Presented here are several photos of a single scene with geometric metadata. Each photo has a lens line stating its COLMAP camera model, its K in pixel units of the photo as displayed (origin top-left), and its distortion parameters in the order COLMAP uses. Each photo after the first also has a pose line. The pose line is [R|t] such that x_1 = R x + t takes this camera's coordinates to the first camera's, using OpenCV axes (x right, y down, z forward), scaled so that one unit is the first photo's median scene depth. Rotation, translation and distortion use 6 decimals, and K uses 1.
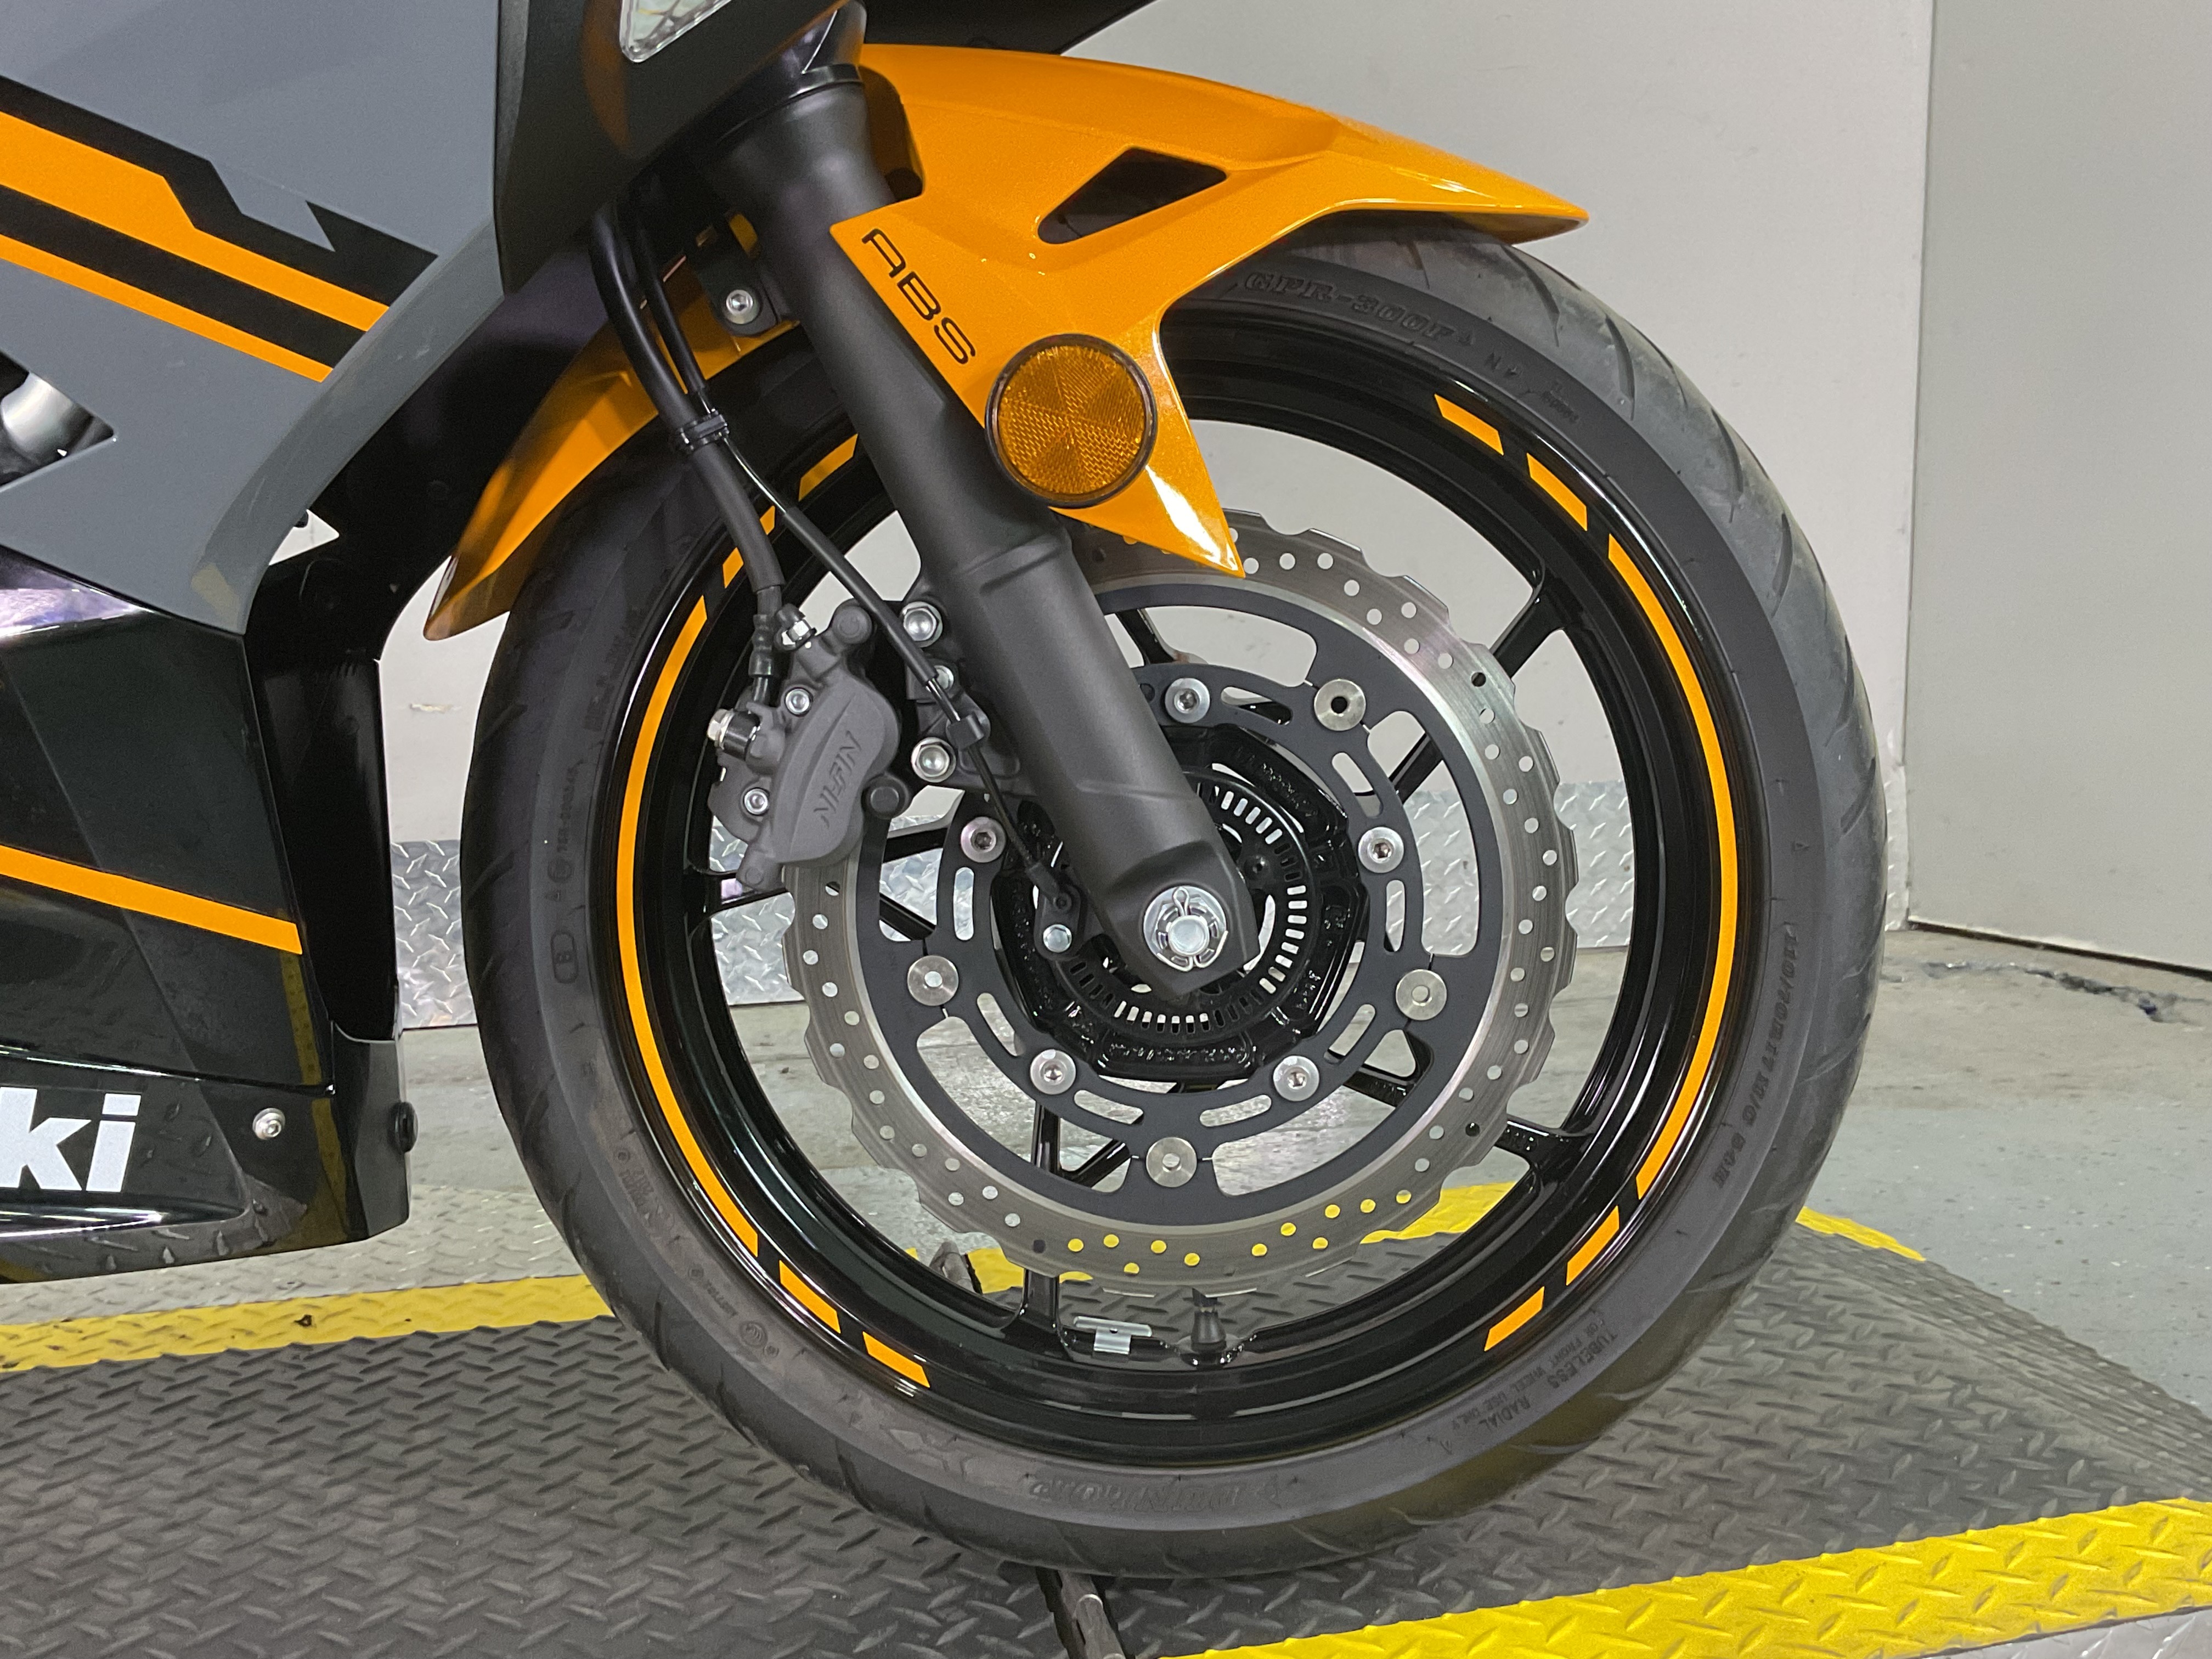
lens RADIAL K [[2313.3, 0, 1111.3], [0, 2313.3, 805.1], [0, 0, 1]] dist [0.035227, 0.000000]
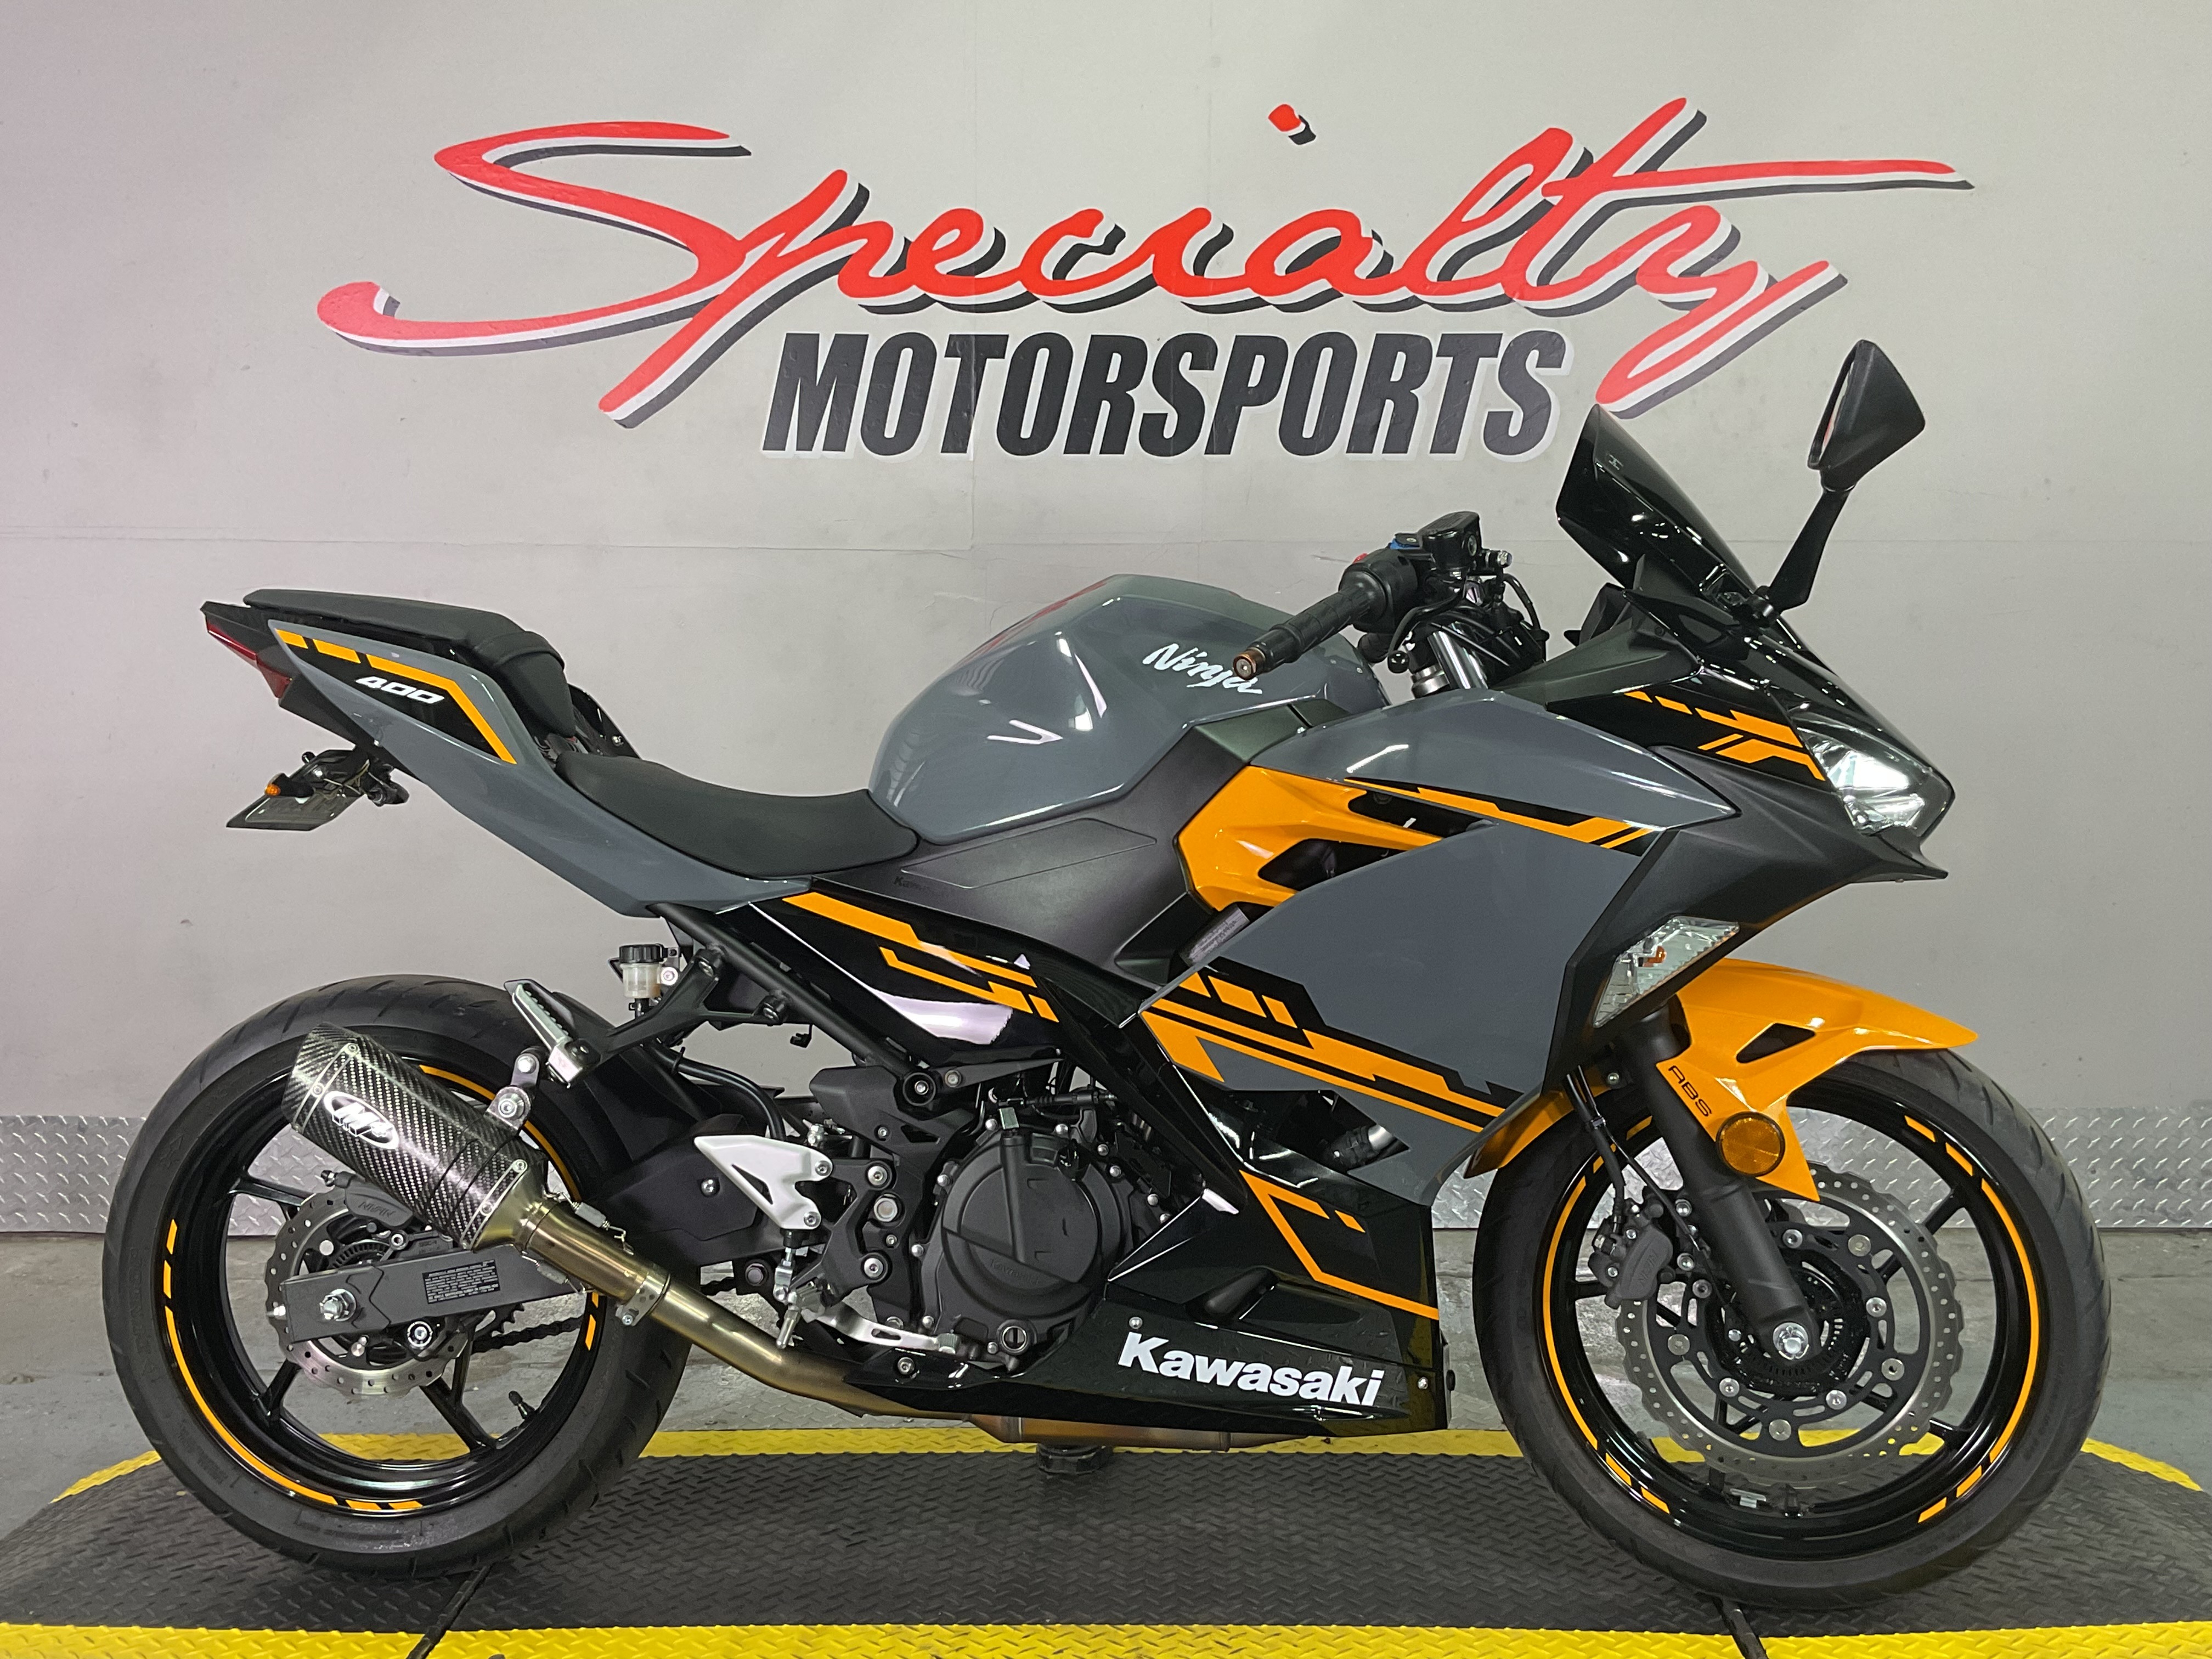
lens RADIAL K [[2236.0, 0, 1108.1], [0, 2236.0, 842.3], [0, 0, 1]] dist [0.051921, 0.000000]
pose [[0.970867, 0.032329, -0.237428, -0.115136], [-0.039458, 0.998900, -0.025335, -0.367358], [0.236347, 0.033965, 0.971075, -1.455181]]
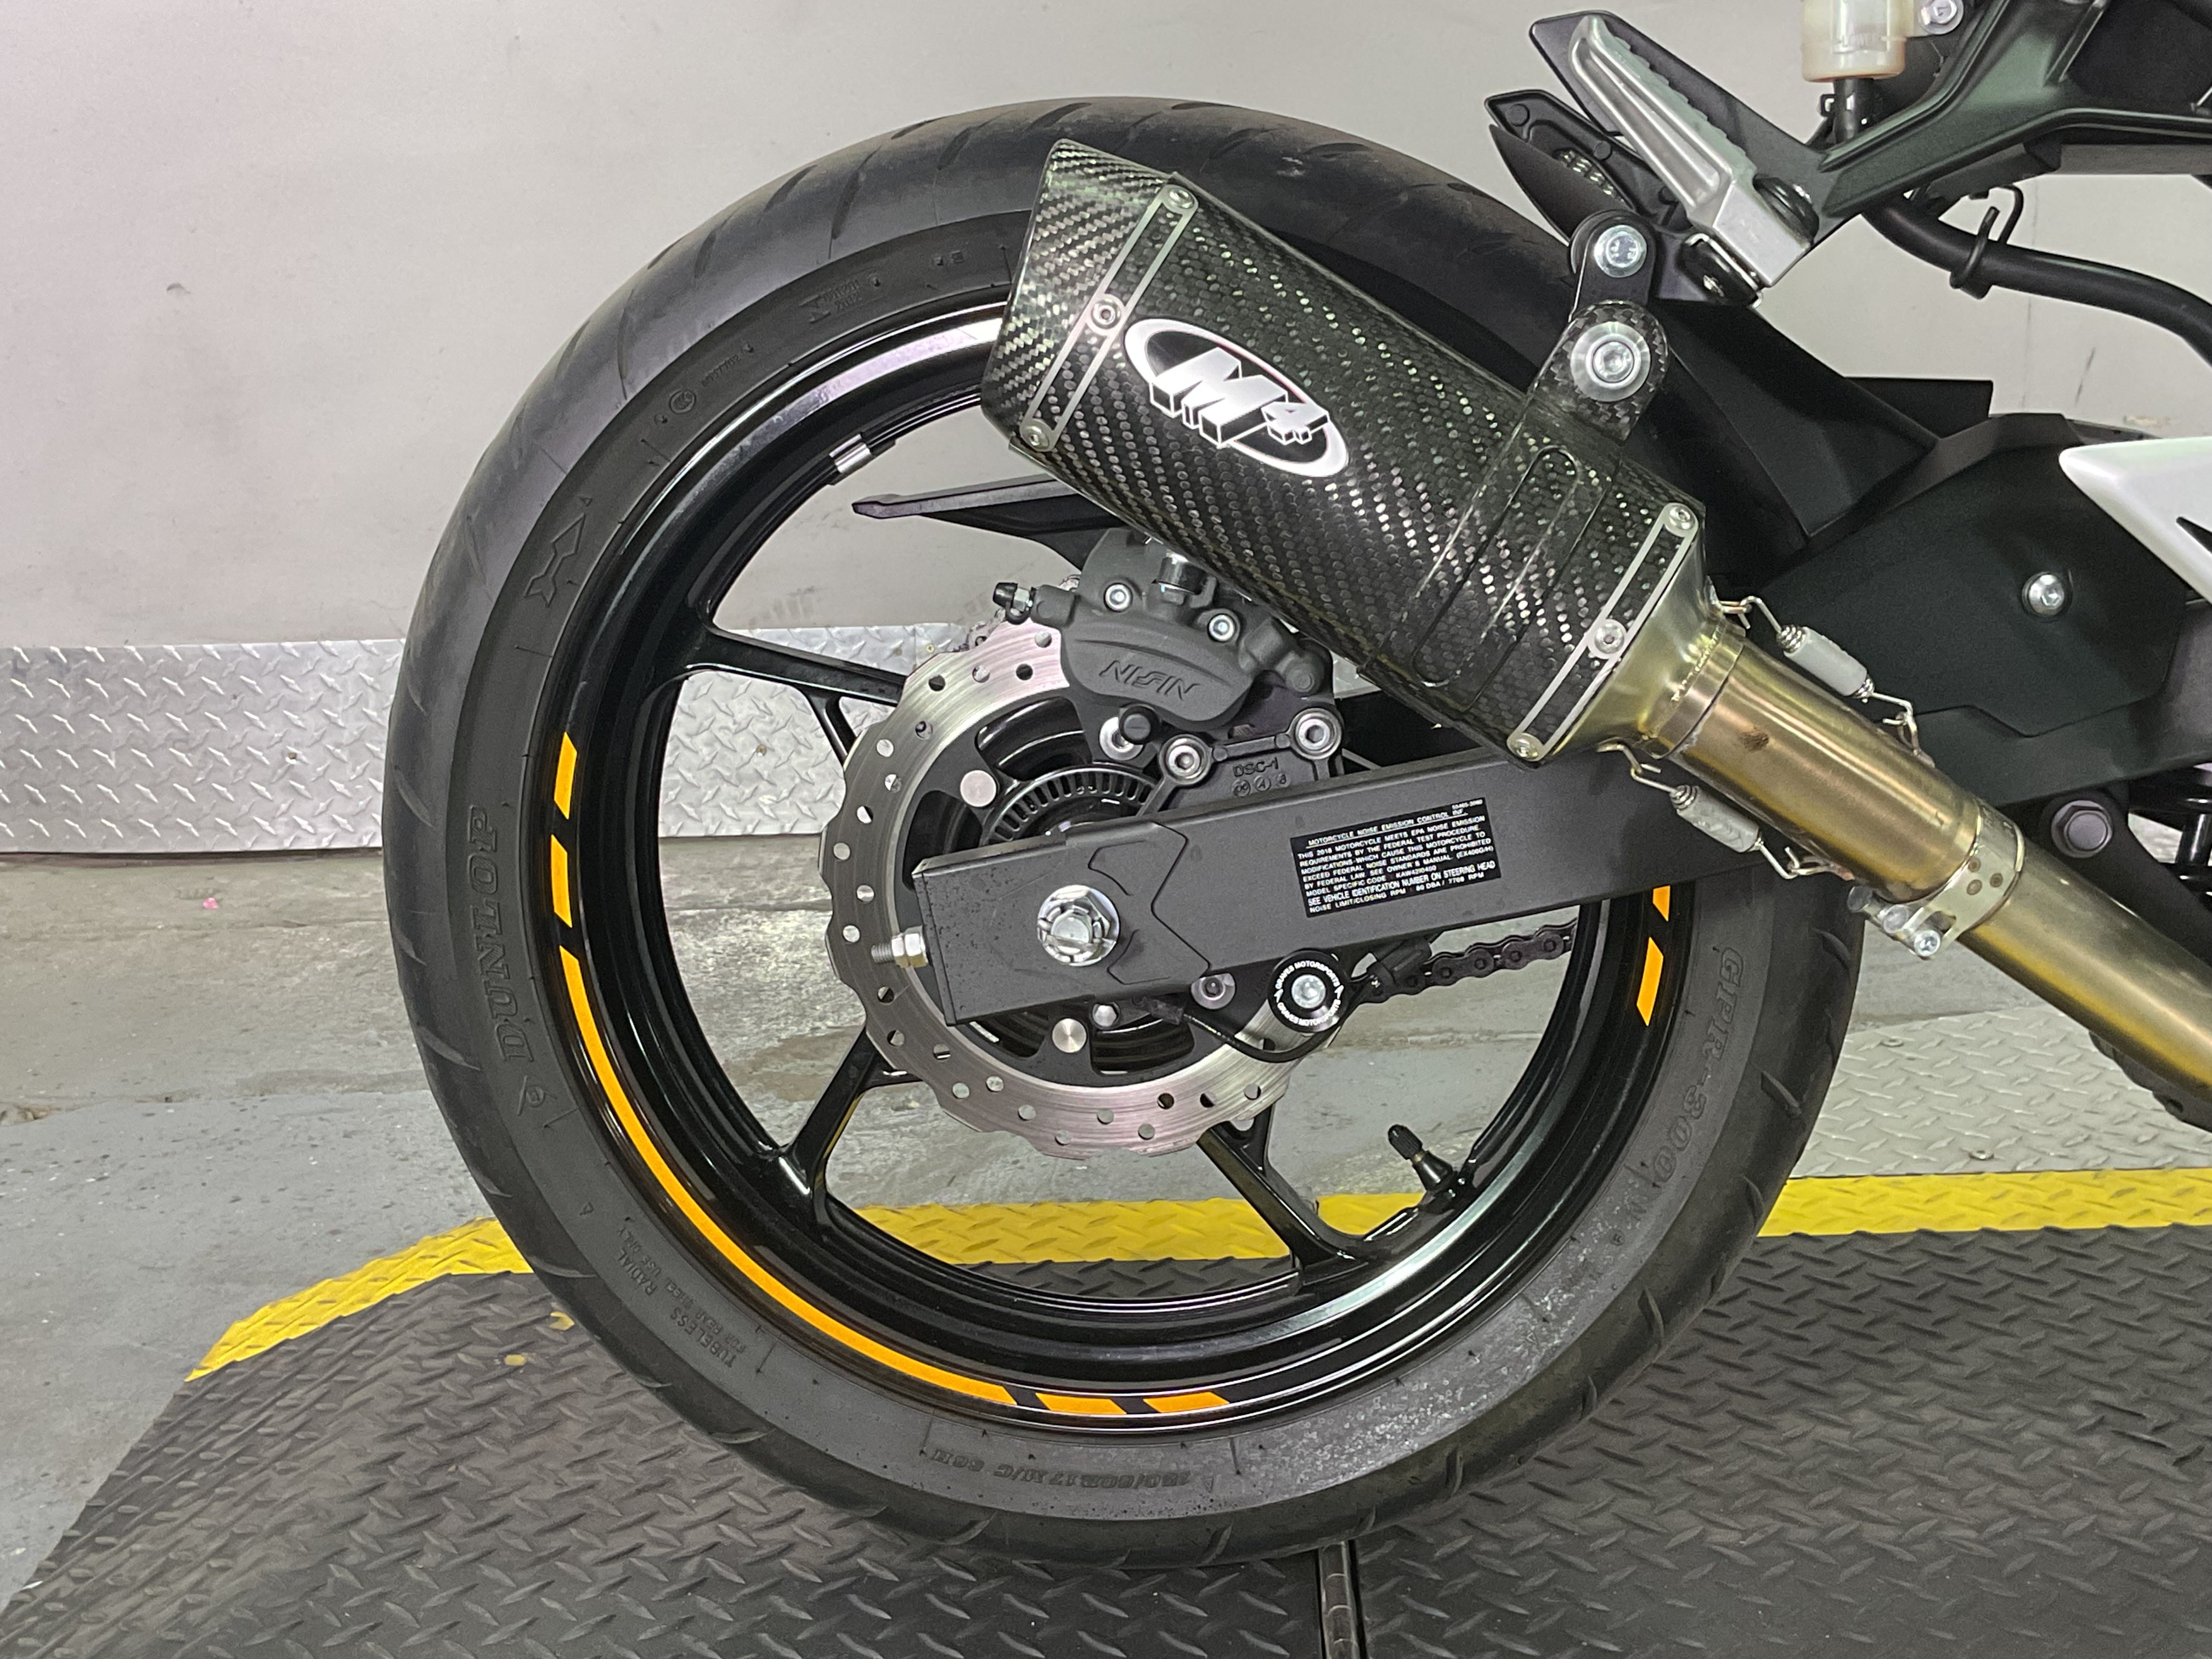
lens RADIAL K [[2860.6, 0, 1140.5], [0, 2860.6, 810.7], [0, 0, 1]] dist [0.104194, 0.000000]
pose [[0.972696, 0.036848, -0.229138, -1.172175], [-0.007687, 0.991889, 0.126873, -0.099171], [0.231954, -0.121647, 0.965090, -0.417265]]
